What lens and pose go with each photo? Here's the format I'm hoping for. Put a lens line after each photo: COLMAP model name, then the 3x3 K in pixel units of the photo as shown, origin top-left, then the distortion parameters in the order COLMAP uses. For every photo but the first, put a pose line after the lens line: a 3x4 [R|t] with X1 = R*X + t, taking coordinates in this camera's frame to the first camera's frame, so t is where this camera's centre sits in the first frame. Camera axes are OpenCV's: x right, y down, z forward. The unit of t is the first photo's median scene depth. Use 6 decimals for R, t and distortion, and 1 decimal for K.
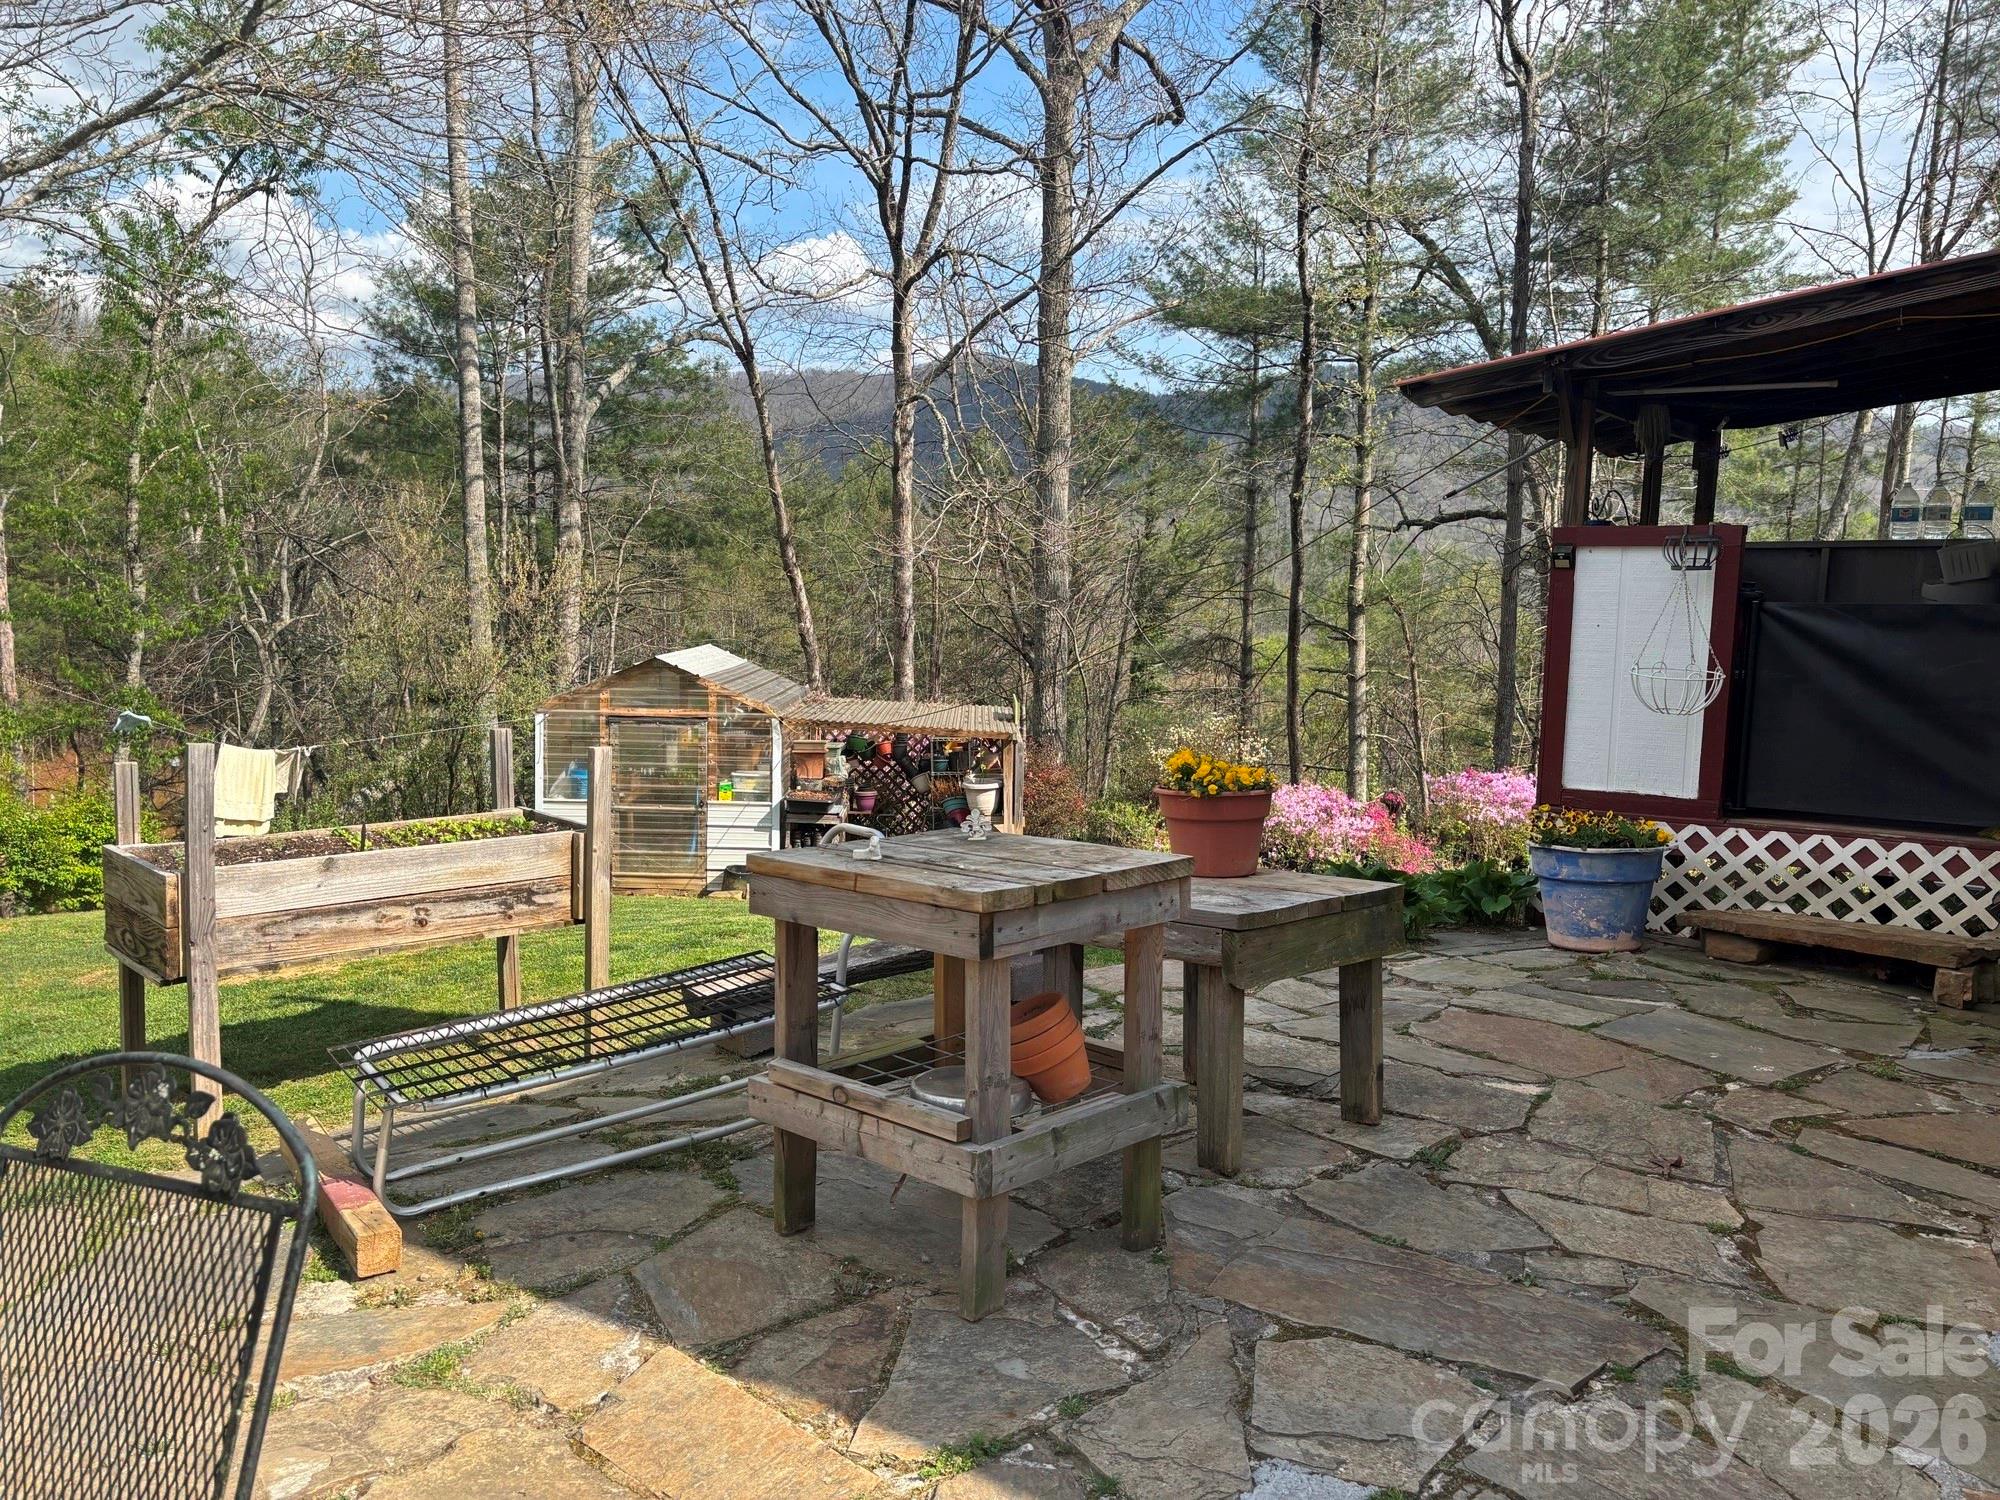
lens RADIAL K [[1508.1, 0, 1005.4], [0, 1508.1, 757.4], [0, 0, 1]] dist [0.005135, -0.006827]
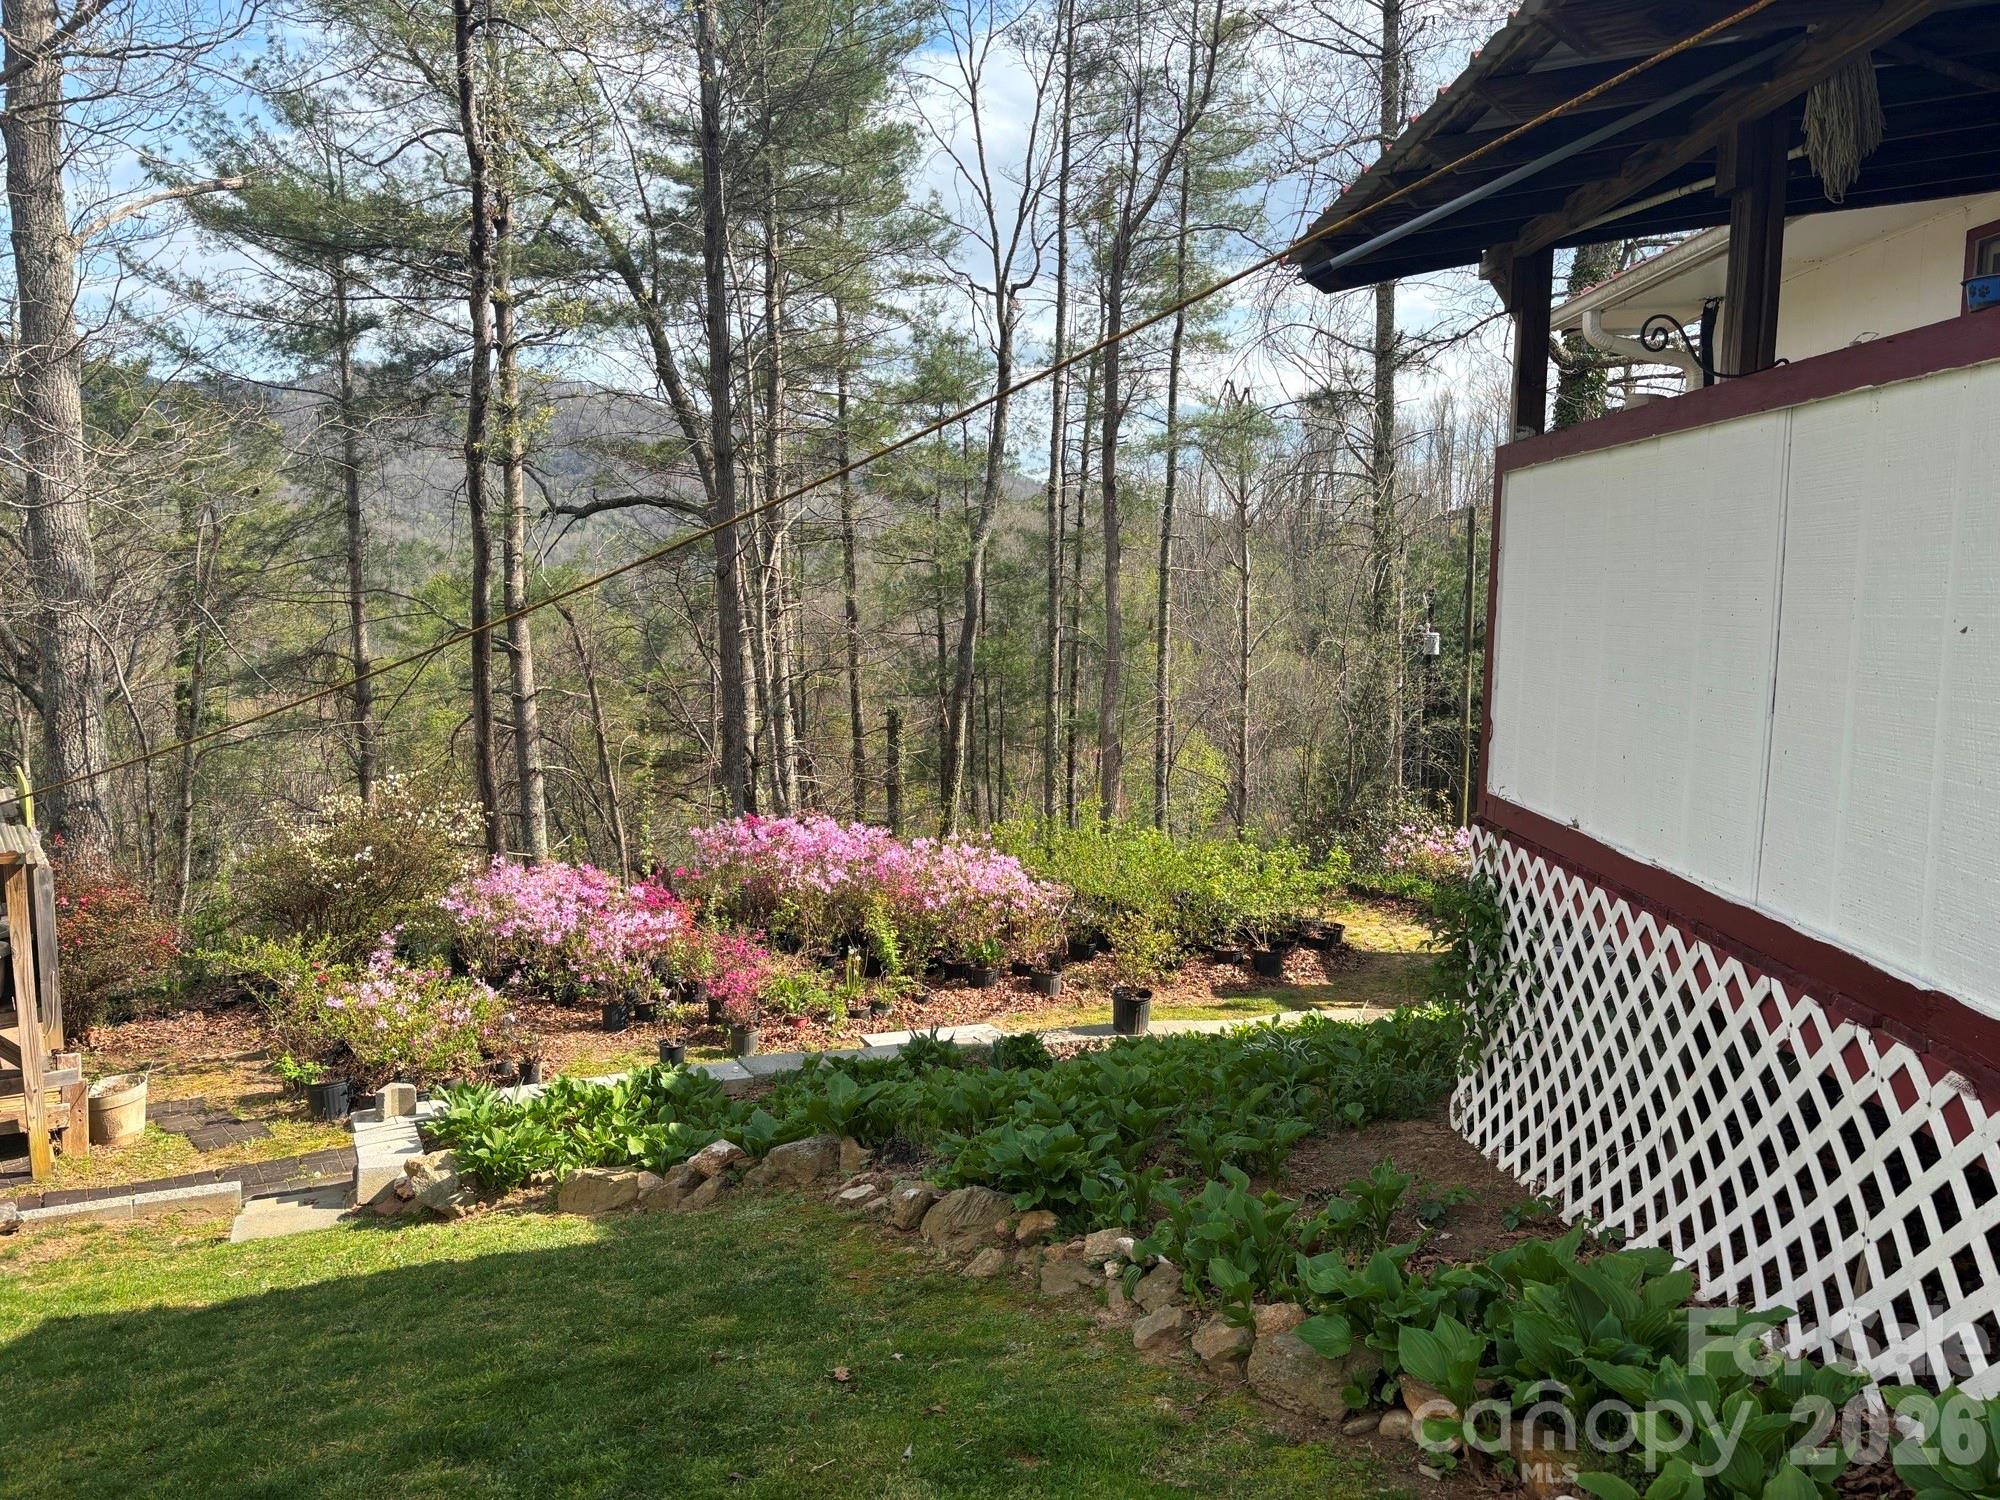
lens RADIAL K [[1514.4, 0, 997.7], [0, 1514.4, 761.5], [0, 0, 1]] dist [0.033418, -0.004921]
pose [[0.834328, -0.069434, 0.546878, -0.000658], [0.071712, 0.997277, 0.017212, -0.014742], [-0.546584, 0.024857, 0.837035, 0.187431]]
